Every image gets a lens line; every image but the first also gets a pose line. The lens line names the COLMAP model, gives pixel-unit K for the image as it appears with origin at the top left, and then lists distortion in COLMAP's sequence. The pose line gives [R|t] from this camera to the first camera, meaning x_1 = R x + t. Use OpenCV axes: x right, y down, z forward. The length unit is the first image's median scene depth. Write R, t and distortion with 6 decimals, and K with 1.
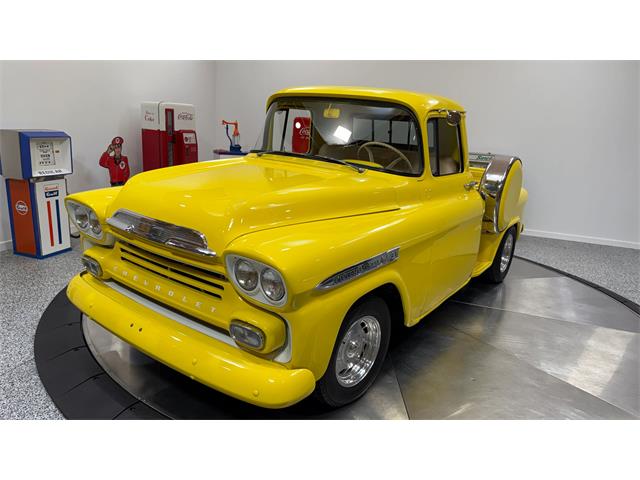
lens RADIAL K [[463.1, 0, 320.0], [0, 463.1, 240.0], [0, 0, 1]] dist [0.007187, -0.003486]
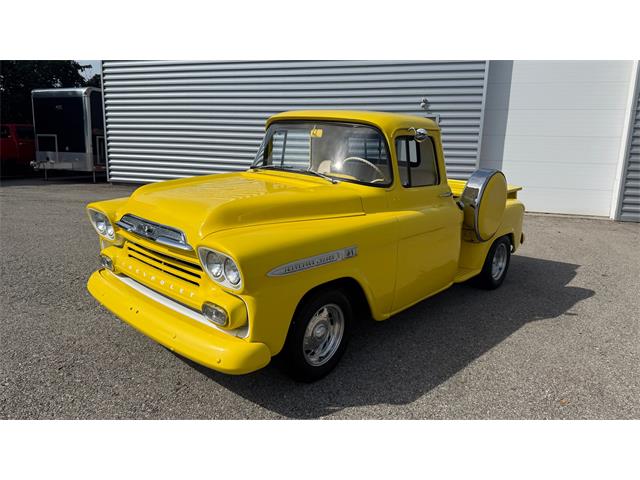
lens RADIAL K [[463.1, 0, 320.0], [0, 463.1, 240.0], [0, 0, 1]] dist [0.007187, -0.003486]
pose [[0.995200, 0.003406, -0.097805, 0.158305], [-0.007882, 0.998937, -0.045417, 0.043429], [0.097546, 0.045970, 0.994169, -0.128296]]
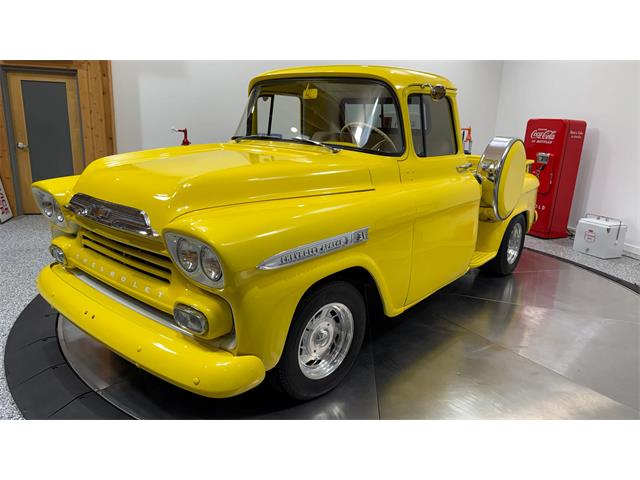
lens RADIAL K [[464.6, 0, 319.8], [0, 464.6, 248.0], [0, 0, 1]] dist [-0.003958, -0.000785]
pose [[0.997593, -0.015694, -0.067538, 0.112500], [0.015950, 0.999867, 0.003254, 0.041766], [0.067478, -0.004324, 0.997711, 0.057546]]
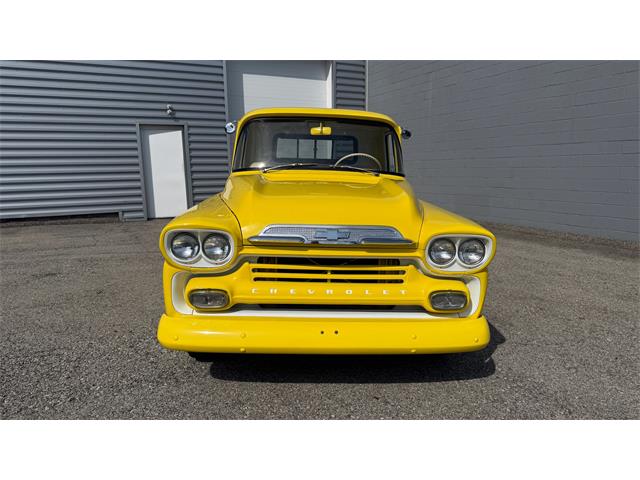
lens RADIAL K [[463.1, 0, 320.0], [0, 463.1, 240.0], [0, 0, 1]] dist [0.007187, -0.003486]
pose [[0.774921, -0.155112, 0.612730, -0.776101], [0.194586, 0.980883, 0.002216, -0.013928], [-0.601360, 0.117512, 0.790289, 0.141609]]
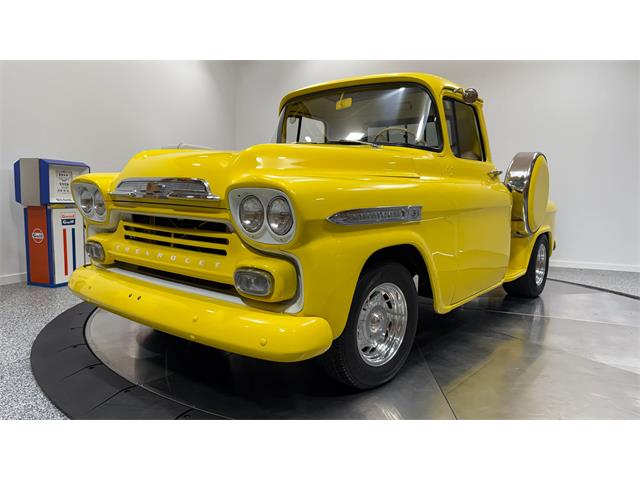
lens RADIAL K [[463.1, 0, 320.0], [0, 463.1, 240.0], [0, 0, 1]] dist [0.007187, -0.003486]
pose [[0.998090, -0.040370, -0.046762, 0.009759], [0.032119, 0.985700, -0.165422, 0.185735], [0.052771, 0.163604, 0.985114, 0.082093]]
